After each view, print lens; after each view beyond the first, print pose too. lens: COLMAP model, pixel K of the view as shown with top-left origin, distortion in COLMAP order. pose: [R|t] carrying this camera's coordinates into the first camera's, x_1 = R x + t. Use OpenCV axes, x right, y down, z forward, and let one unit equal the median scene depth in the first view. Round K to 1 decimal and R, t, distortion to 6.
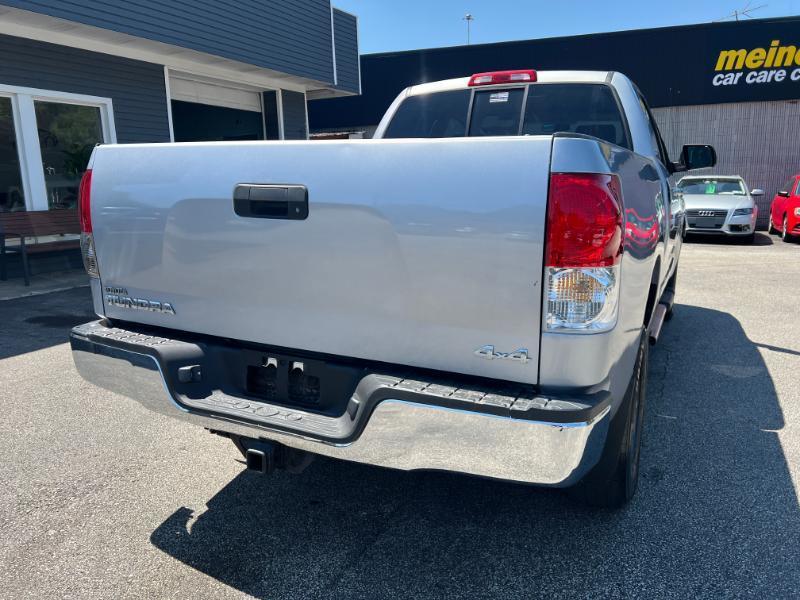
lens RADIAL K [[601.0, 0, 394.4], [0, 601.0, 298.7], [0, 0, 1]] dist [0.047187, -0.055096]
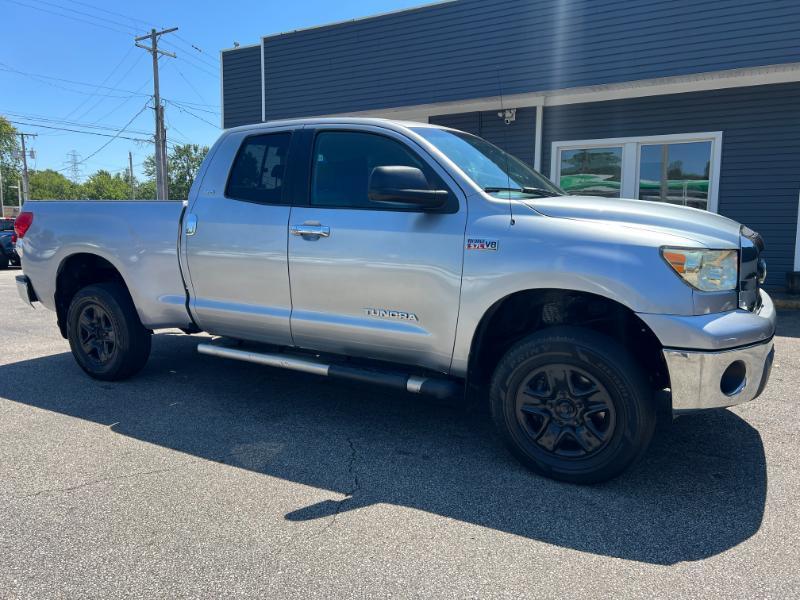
lens RADIAL K [[601.0, 0, 397.0], [0, 601.0, 299.8], [0, 0, 1]] dist [0.047187, -0.055096]
pose [[-0.059435, 0.150950, -0.986753, 1.350115], [-0.190187, 0.968682, 0.159641, -0.248128], [0.979947, 0.197156, -0.028865, 1.199185]]
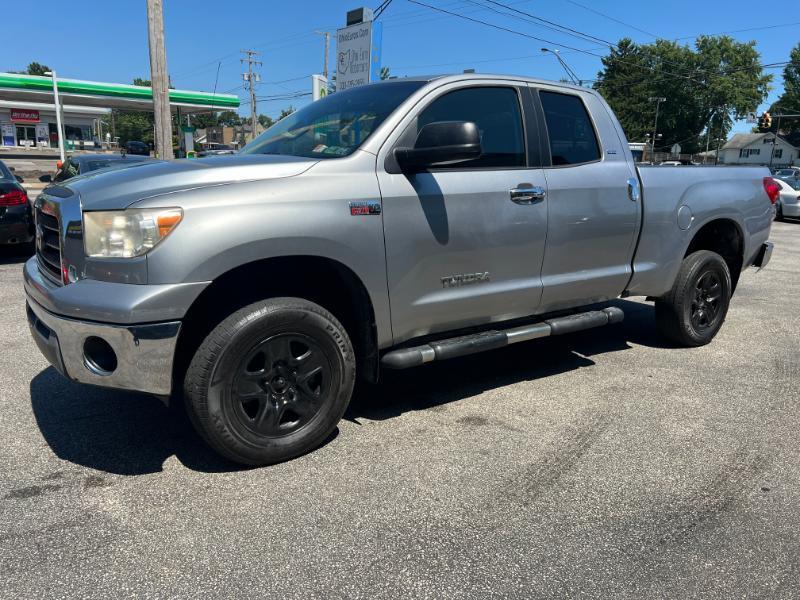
lens RADIAL K [[601.0, 0, 396.1], [0, 601.0, 301.6], [0, 0, 1]] dist [0.047187, -0.055096]
pose [[-0.884842, -0.104750, 0.453962, -0.179735], [0.078611, 0.926856, 0.367094, -0.407895], [-0.459211, 0.360506, -0.811887, 2.057542]]
